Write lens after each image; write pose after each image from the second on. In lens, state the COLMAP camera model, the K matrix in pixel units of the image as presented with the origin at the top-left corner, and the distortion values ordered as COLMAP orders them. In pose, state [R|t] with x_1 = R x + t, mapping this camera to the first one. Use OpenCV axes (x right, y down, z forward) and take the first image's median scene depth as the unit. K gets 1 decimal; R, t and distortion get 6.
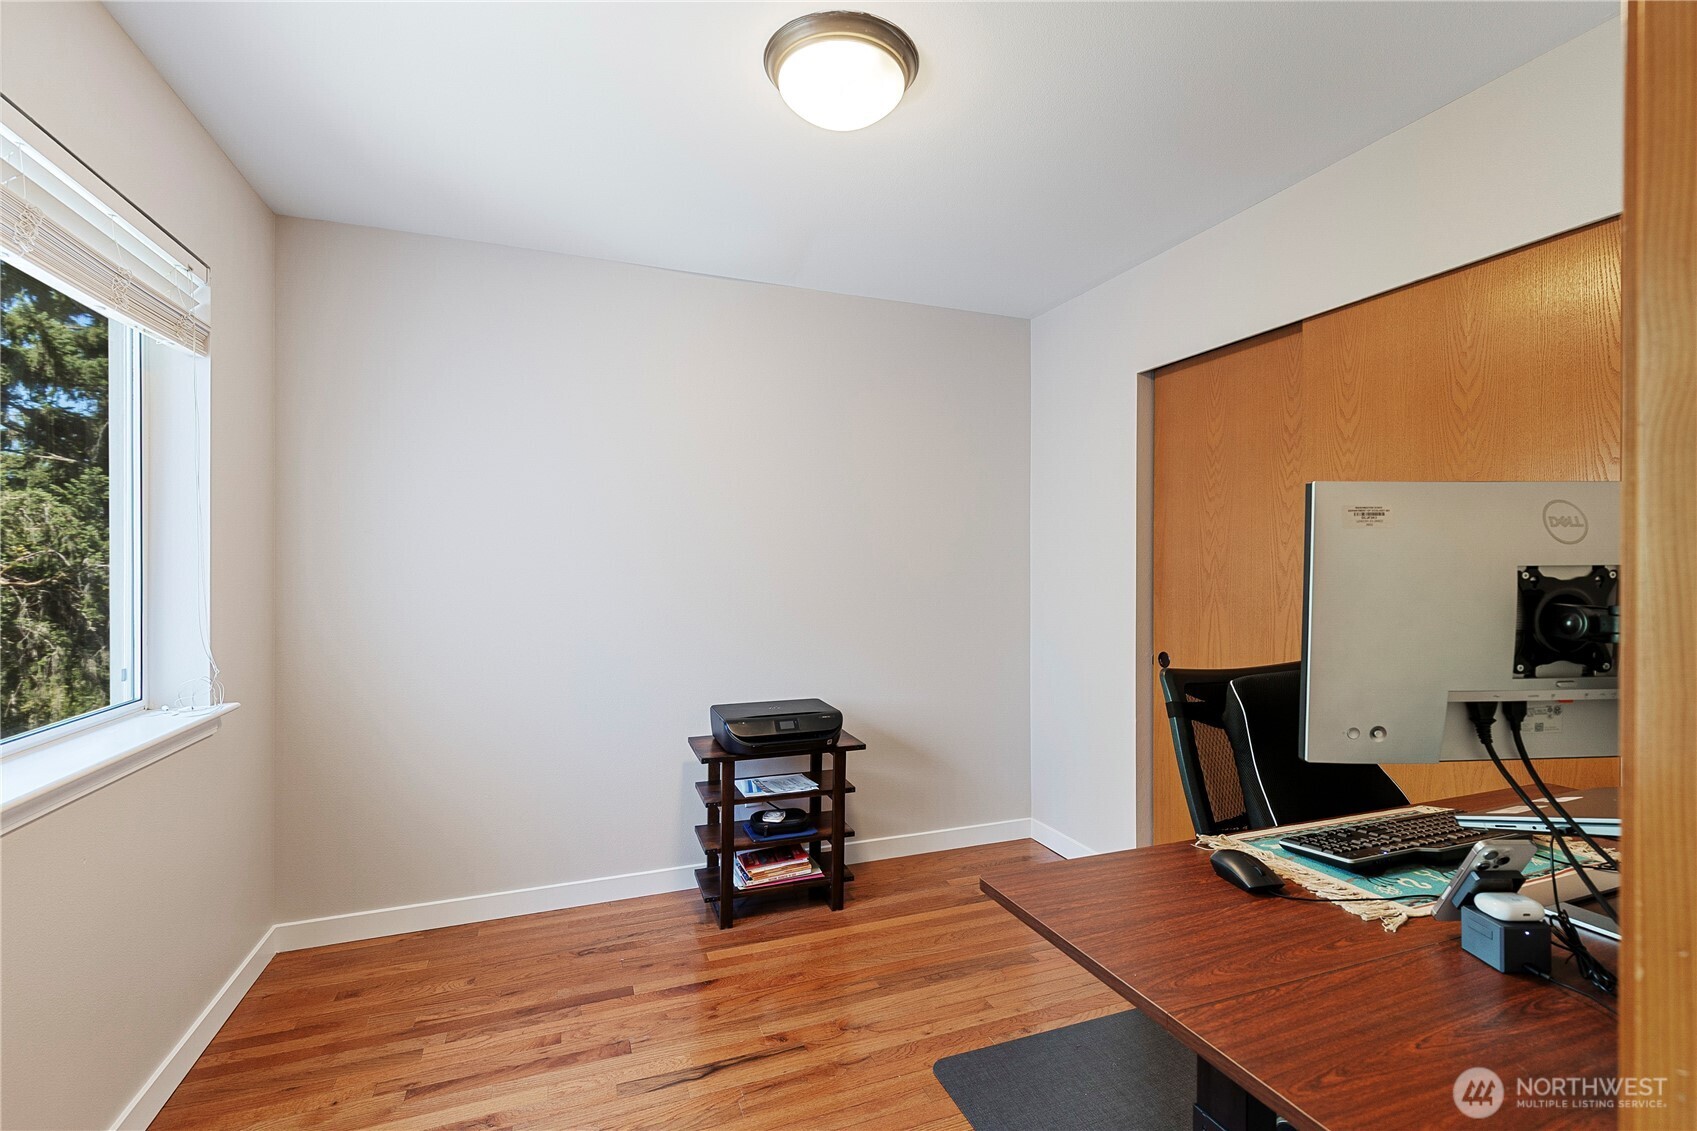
lens RADIAL K [[765.6, 0, 849.2], [0, 765.6, 573.4], [0, 0, 1]] dist [0.004249, 0.000278]
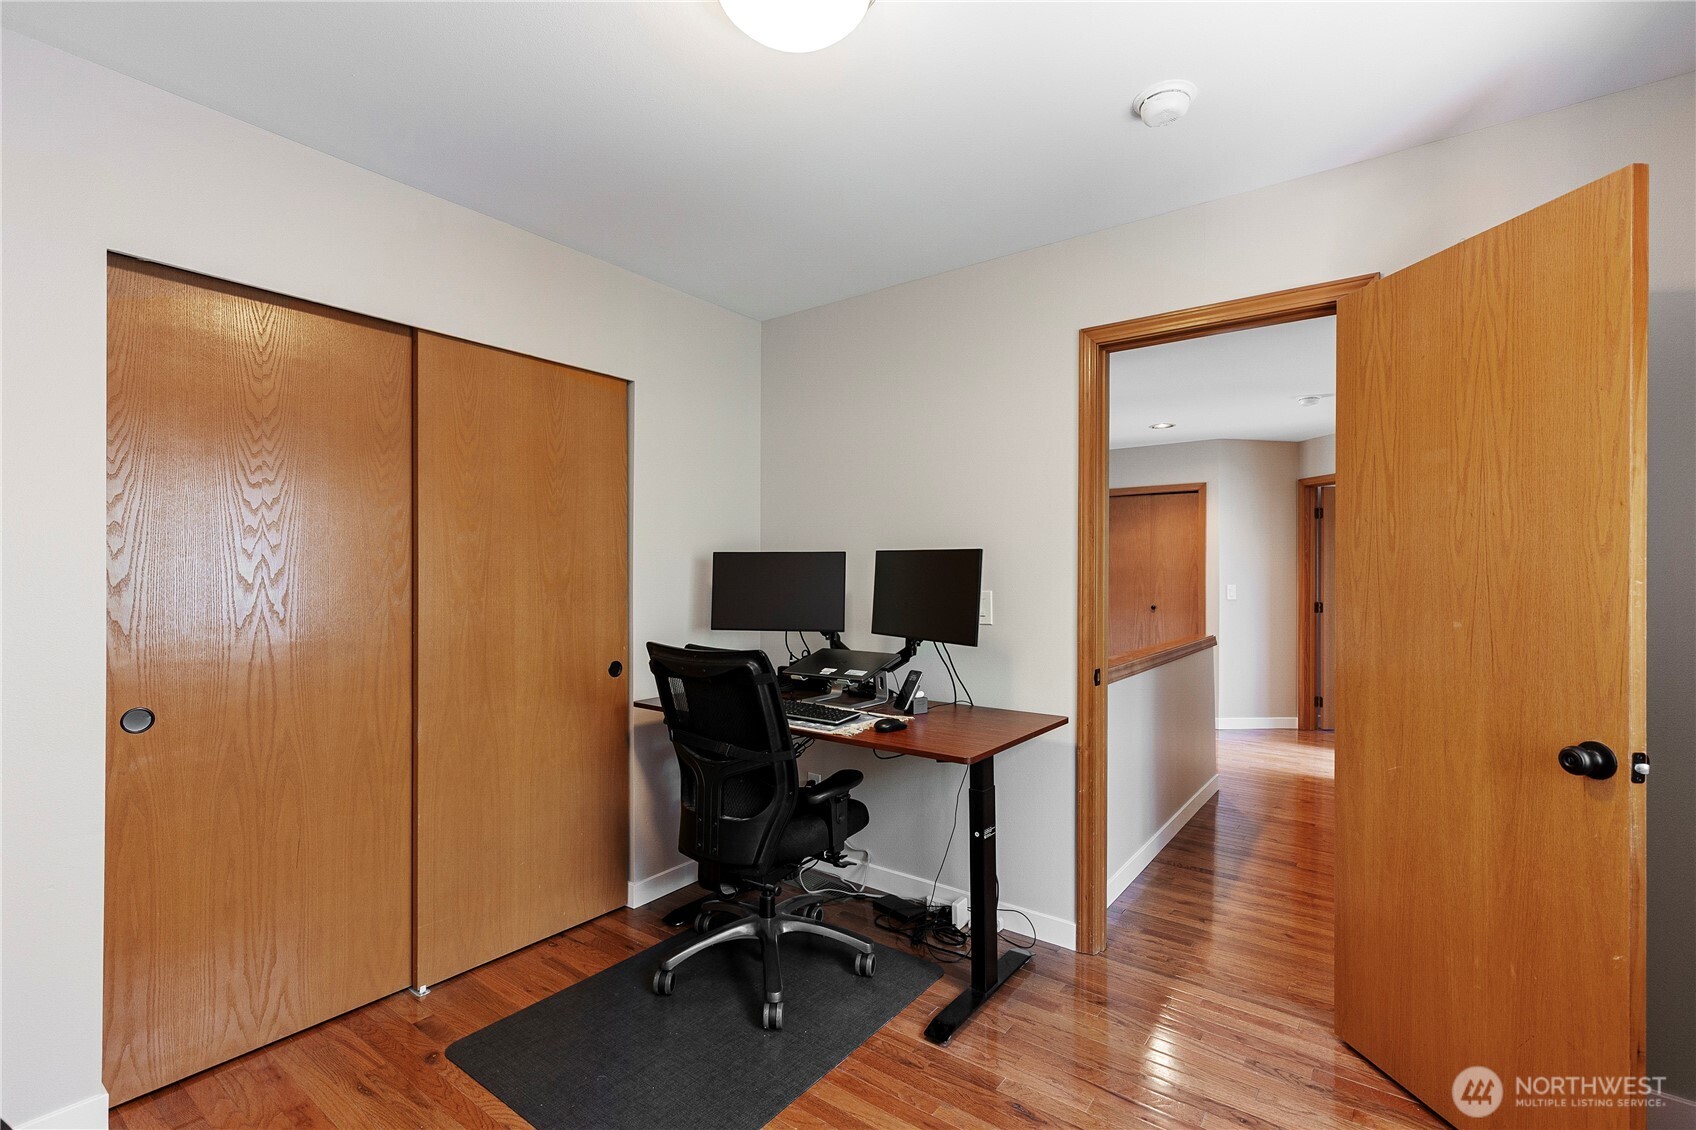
lens RADIAL K [[765.2, 0, 848.7], [0, 765.2, 572.8], [0, 0, 1]] dist [0.004249, 0.000278]
pose [[-0.539352, -0.000938, 0.842080, -0.524015], [0.004538, 0.999982, 0.004020, -0.012024], [-0.842068, 0.005989, -0.539338, 1.009630]]
